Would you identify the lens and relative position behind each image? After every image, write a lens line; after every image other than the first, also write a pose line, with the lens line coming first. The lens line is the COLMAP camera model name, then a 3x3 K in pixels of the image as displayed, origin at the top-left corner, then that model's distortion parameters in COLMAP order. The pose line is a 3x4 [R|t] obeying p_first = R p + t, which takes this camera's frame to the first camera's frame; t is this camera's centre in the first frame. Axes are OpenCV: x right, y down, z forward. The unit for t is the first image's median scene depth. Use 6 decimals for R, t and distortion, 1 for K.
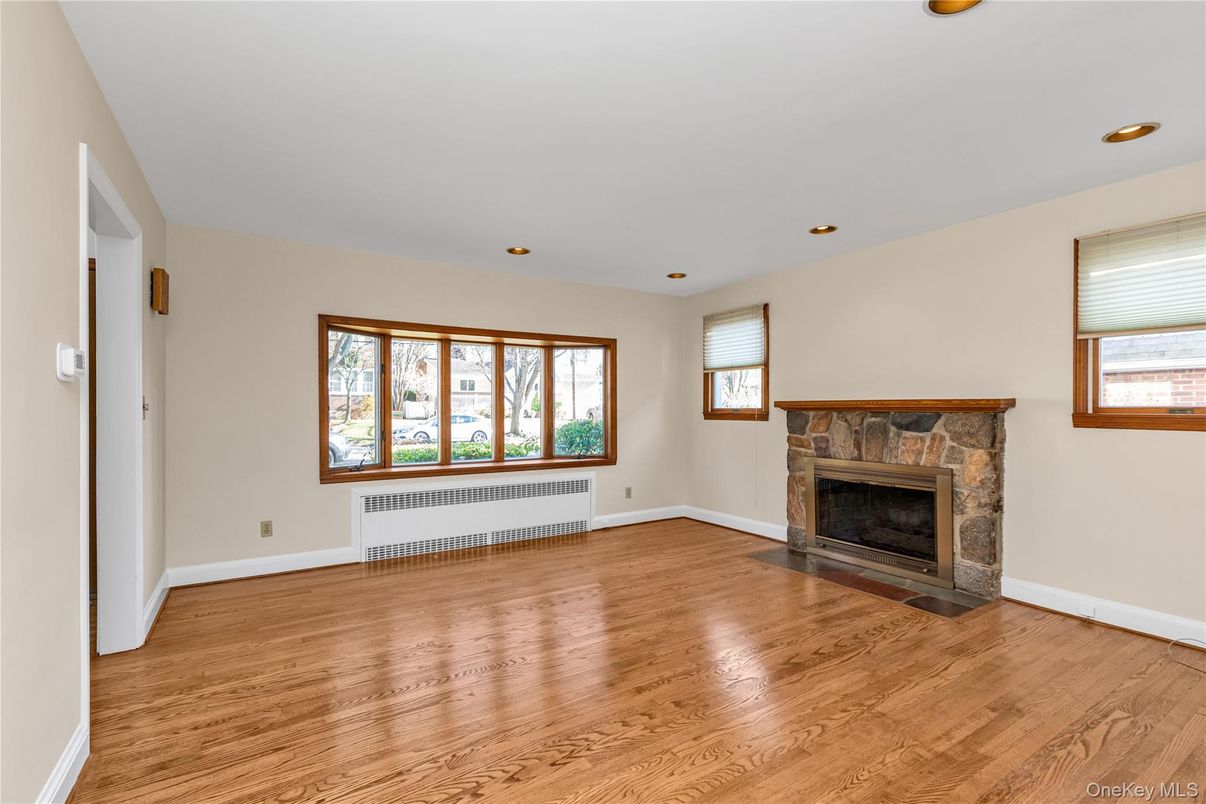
lens RADIAL K [[552.6, 0, 603.2], [0, 552.6, 403.4], [0, 0, 1]] dist [0.001611, -0.000296]
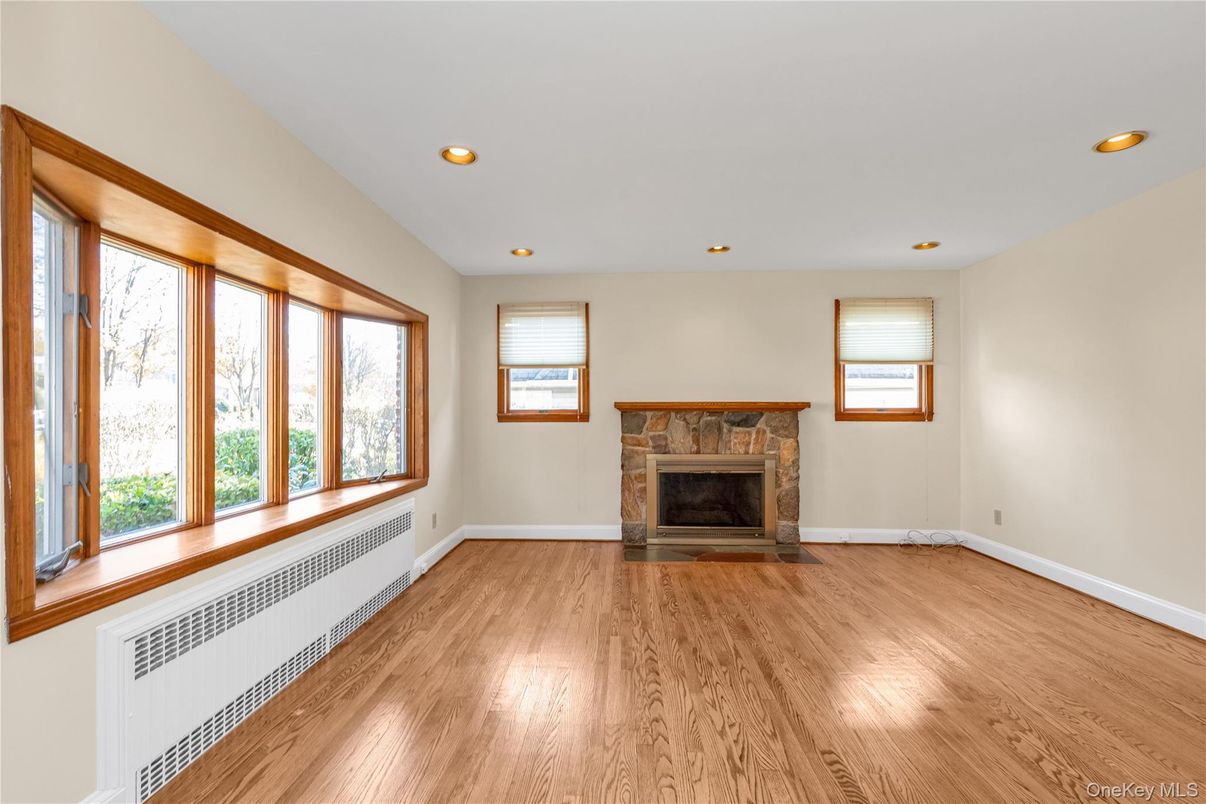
lens RADIAL K [[524.3, 0, 600.6], [0, 524.3, 409.5], [0, 0, 1]] dist [0.000471, -0.000559]
pose [[0.568891, 0.002007, 0.822410, -0.550969], [-0.005433, 0.999984, 0.001318, 0.009900], [-0.822395, -0.005218, 0.568893, 0.539129]]
